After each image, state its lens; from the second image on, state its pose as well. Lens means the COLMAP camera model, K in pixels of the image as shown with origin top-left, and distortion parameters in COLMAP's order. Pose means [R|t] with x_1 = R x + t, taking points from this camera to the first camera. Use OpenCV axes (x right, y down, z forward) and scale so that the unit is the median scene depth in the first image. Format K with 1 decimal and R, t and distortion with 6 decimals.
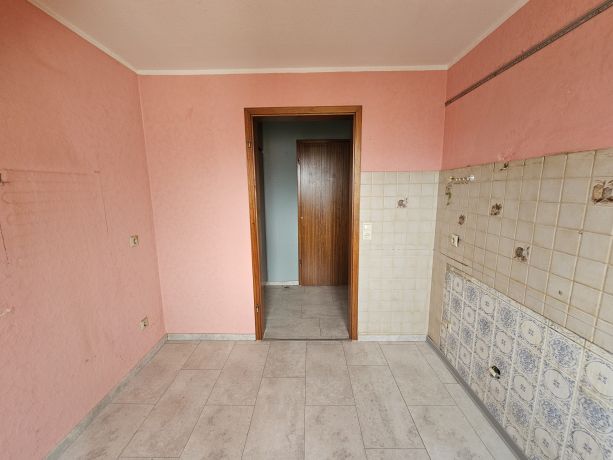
lens RADIAL K [[248.5, 0, 305.6], [0, 248.5, 230.9], [0, 0, 1]] dist [0.000300, -0.000326]
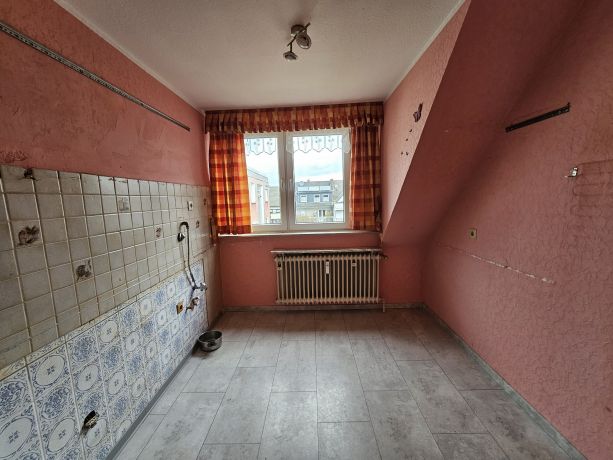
lens RADIAL K [[297.5, 0, 304.9], [0, 297.5, 226.7], [0, 0, 1]] dist [0.006585, 0.000658]
pose [[-0.999036, 0.041093, 0.015462, -0.001077], [0.043713, 0.963857, 0.262809, -0.340482], [-0.004104, 0.263232, -0.964724, 2.087400]]
